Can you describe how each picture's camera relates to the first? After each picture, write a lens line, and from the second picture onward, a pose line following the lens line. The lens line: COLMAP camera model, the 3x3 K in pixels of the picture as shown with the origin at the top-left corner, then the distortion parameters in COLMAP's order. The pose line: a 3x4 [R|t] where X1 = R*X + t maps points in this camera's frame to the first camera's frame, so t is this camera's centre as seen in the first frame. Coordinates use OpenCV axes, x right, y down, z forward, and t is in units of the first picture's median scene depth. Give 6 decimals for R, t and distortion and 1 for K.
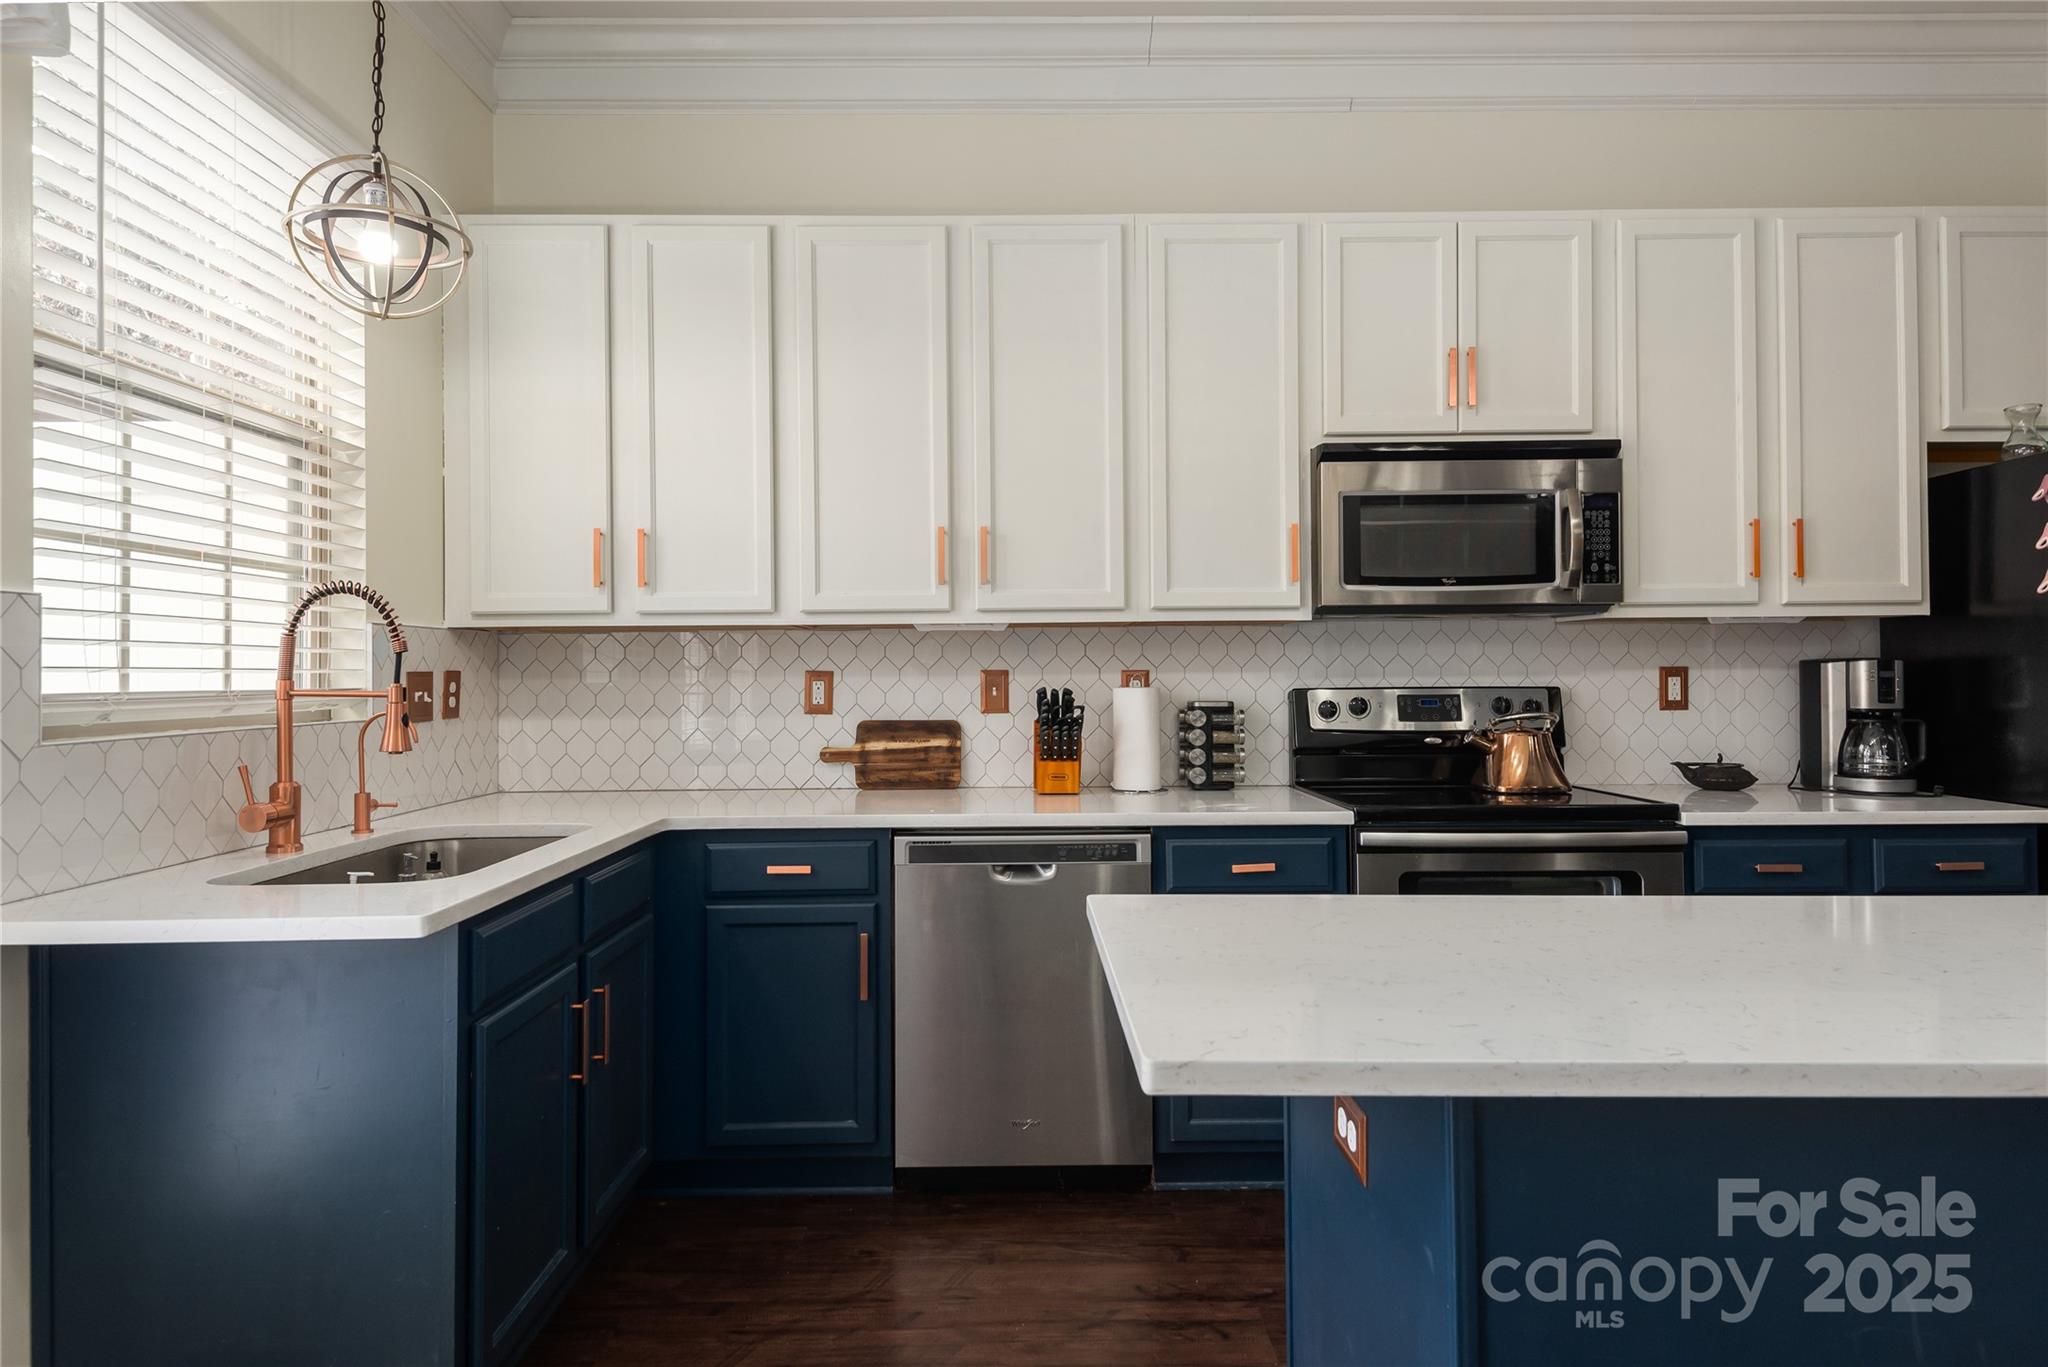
lens RADIAL K [[1142.0, 0, 1027.9], [0, 1142.0, 662.1], [0, 0, 1]] dist [0.005352, 0.000362]
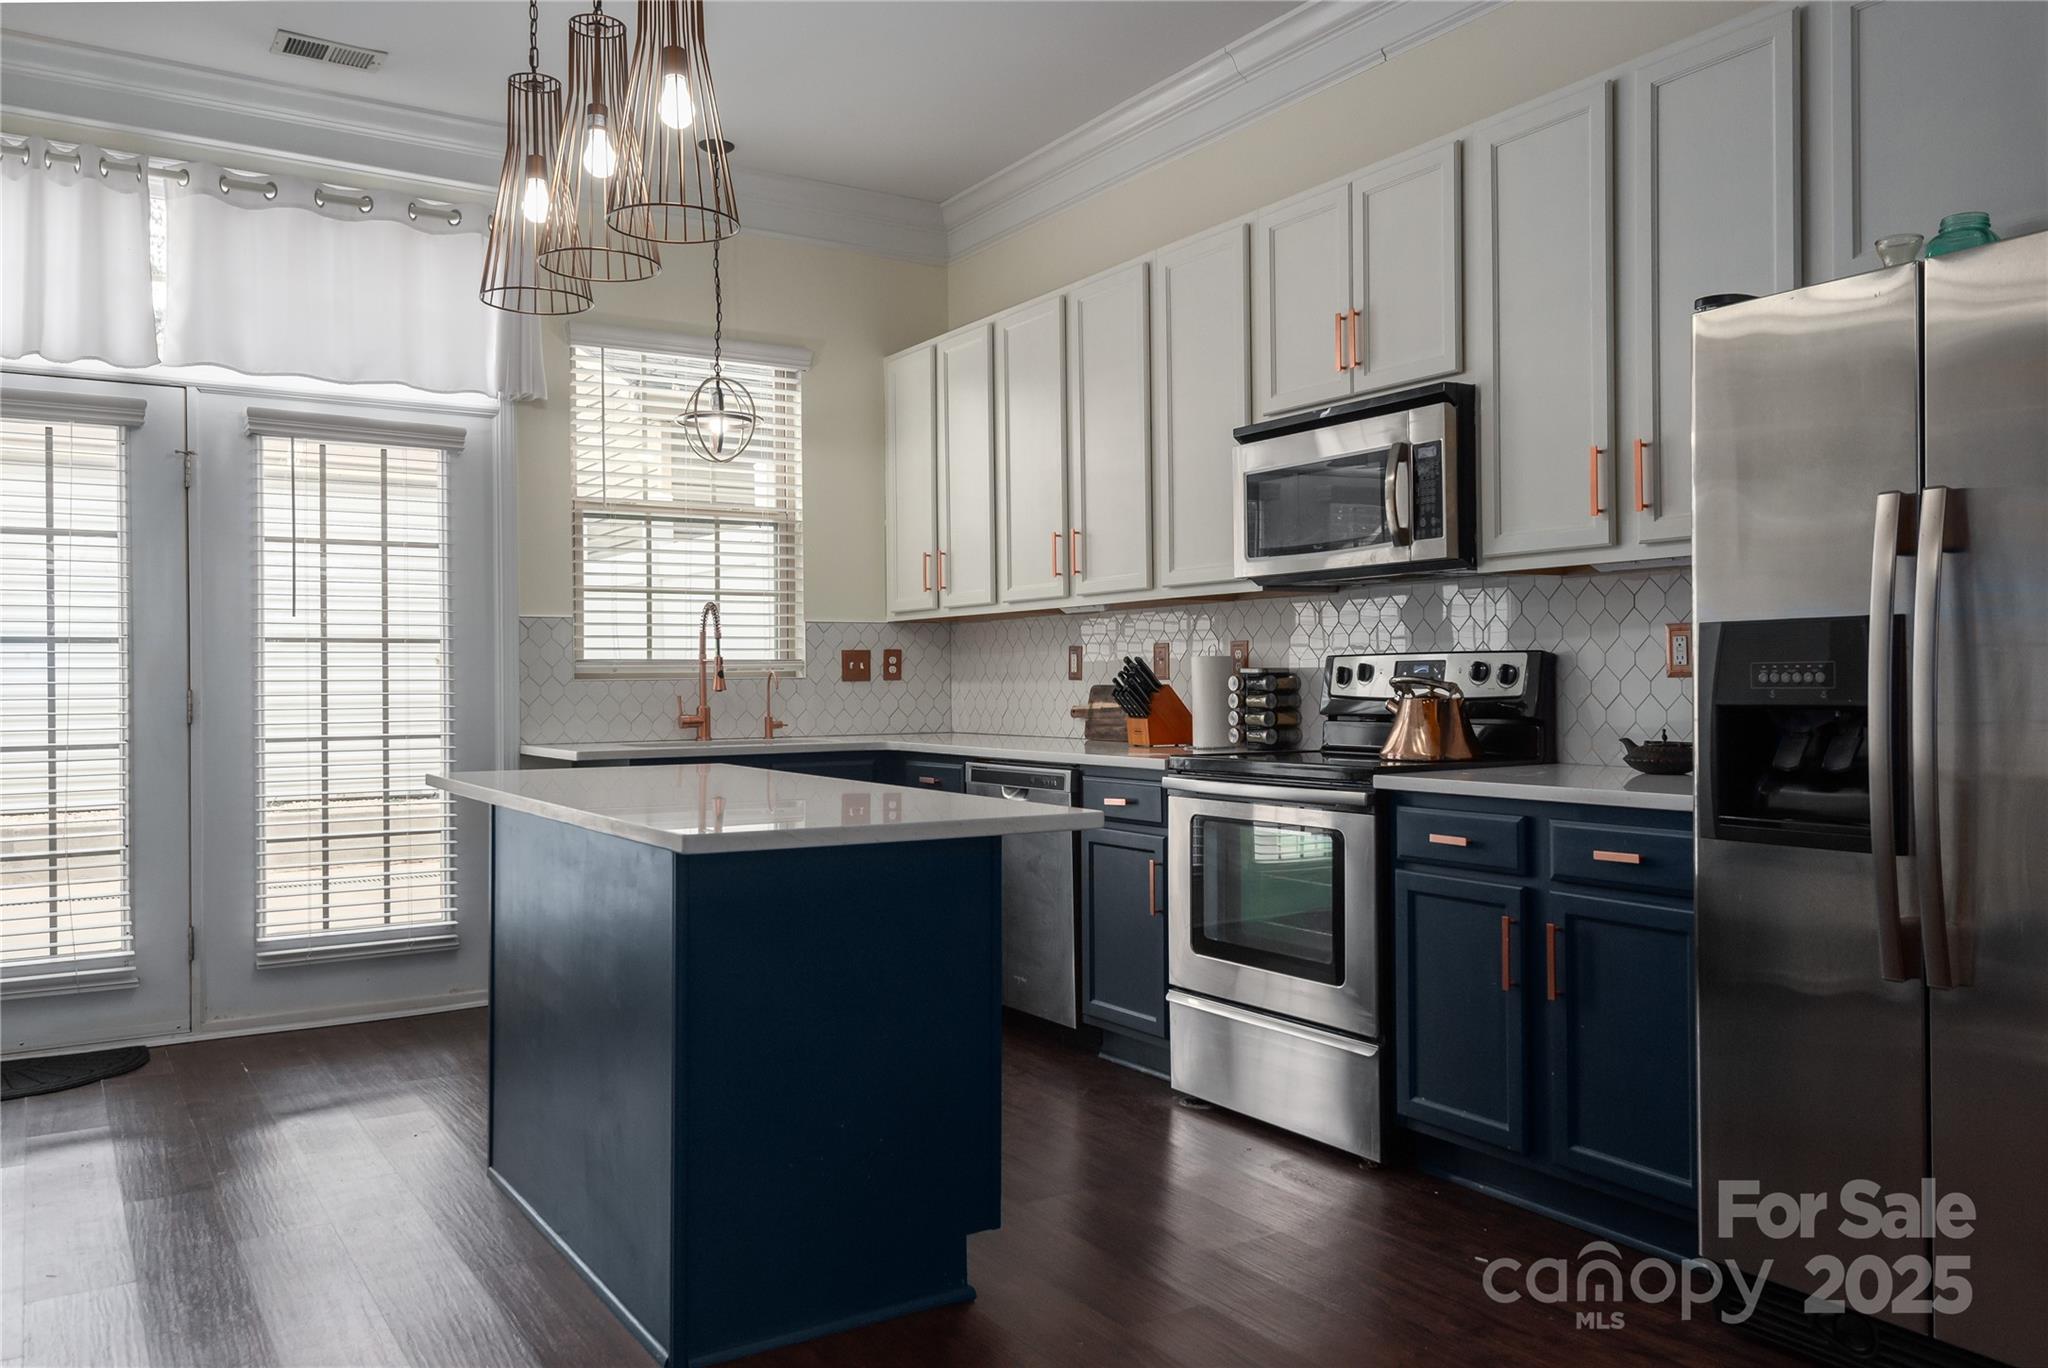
lens RADIAL K [[1522.5, 0, 1022.2], [0, 1522.5, 687.5], [0, 0, 1]] dist [-0.001503, -0.004250]
pose [[0.537435, 0.006790, -0.843278, 1.337205], [0.014227, 0.999752, 0.017117, 0.026369], [0.843185, -0.021197, 0.537205, 0.039940]]
